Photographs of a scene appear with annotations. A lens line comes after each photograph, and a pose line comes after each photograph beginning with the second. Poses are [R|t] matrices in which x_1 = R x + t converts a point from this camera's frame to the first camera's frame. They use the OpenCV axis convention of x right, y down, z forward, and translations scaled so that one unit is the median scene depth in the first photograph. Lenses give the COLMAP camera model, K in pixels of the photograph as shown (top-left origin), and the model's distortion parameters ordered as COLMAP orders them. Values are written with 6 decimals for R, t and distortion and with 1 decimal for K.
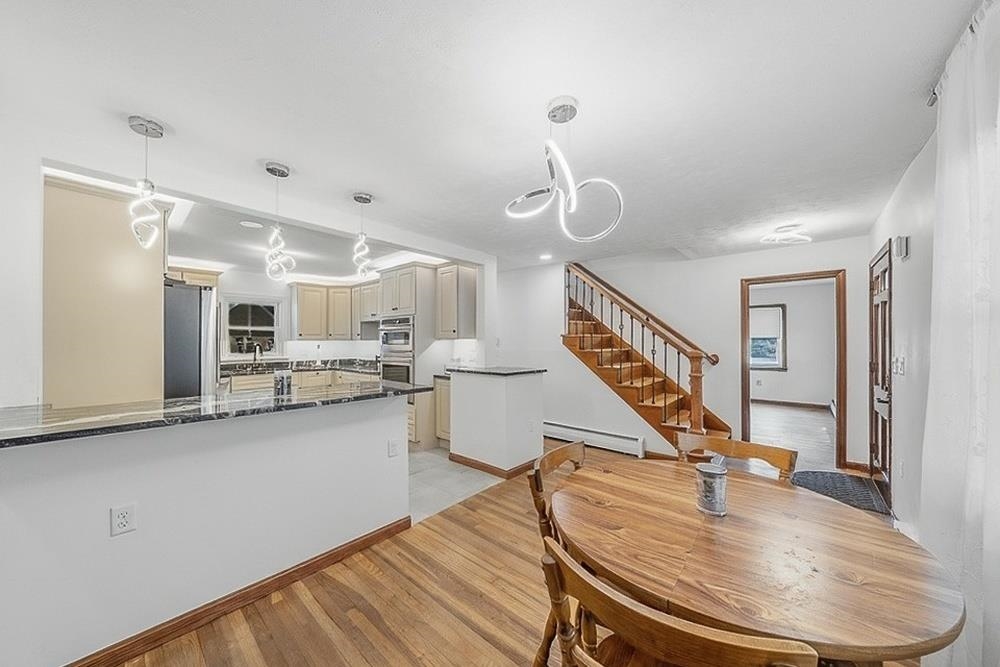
lens RADIAL K [[348.5, 0, 490.7], [0, 348.5, 336.8], [0, 0, 1]] dist [-0.005827, 0.000011]
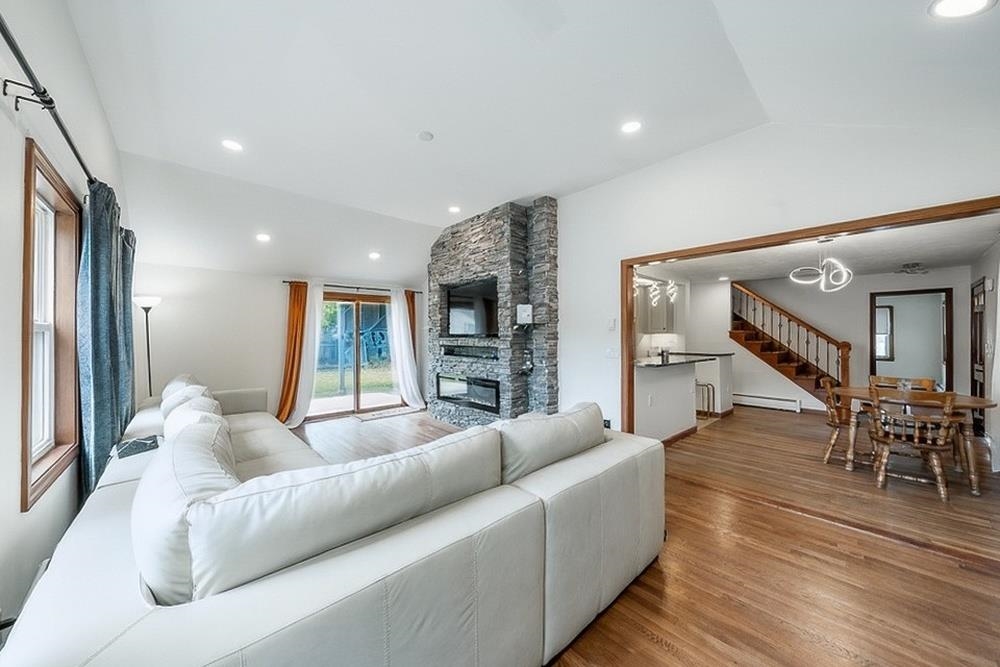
lens RADIAL K [[348.5, 0, 498.0], [0, 348.5, 333.4], [0, 0, 1]] dist [-0.005827, 0.000011]
pose [[0.993647, 0.001512, -0.112536, -0.693042], [-0.001222, 0.999996, 0.002639, 0.001920], [0.112539, -0.002485, 0.993644, -0.639258]]
